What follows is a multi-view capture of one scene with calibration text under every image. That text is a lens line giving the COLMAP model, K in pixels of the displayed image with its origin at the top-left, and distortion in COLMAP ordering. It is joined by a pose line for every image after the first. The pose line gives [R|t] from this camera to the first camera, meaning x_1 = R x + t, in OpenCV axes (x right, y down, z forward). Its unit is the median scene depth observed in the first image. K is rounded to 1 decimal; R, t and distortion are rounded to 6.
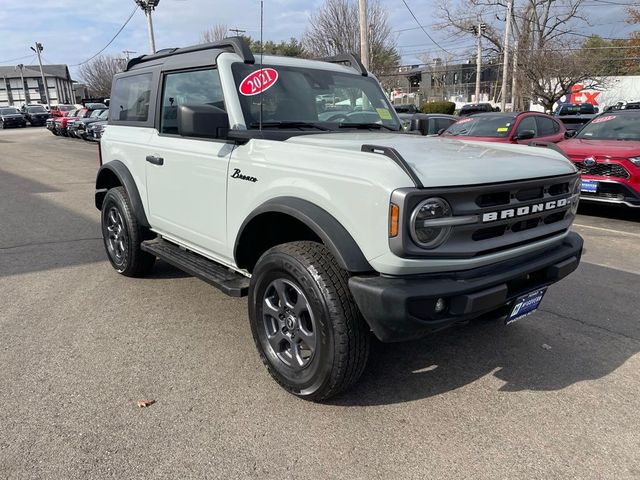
lens RADIAL K [[508.8, 0, 318.3], [0, 508.8, 264.3], [0, 0, 1]] dist [0.007410, 0.001115]
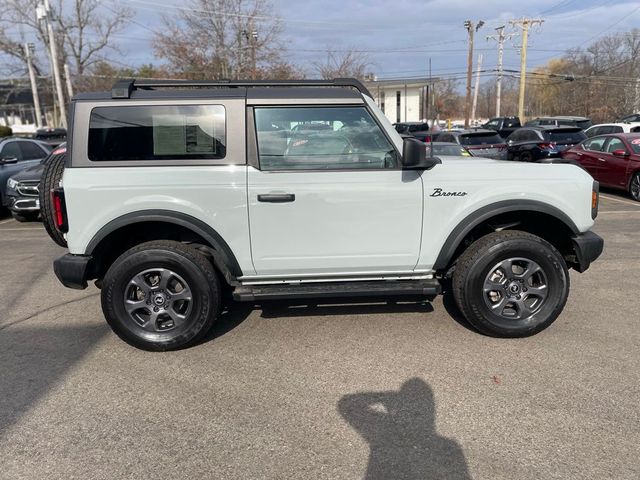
lens RADIAL K [[522.6, 0, 319.3], [0, 522.6, 257.8], [0, 0, 1]] dist [0.004601, 0.005472]
pose [[0.583981, -0.209342, 0.784310, -0.946552], [0.253618, 0.964862, 0.068695, -0.127942], [-0.771132, 0.158798, 0.616553, 0.316825]]
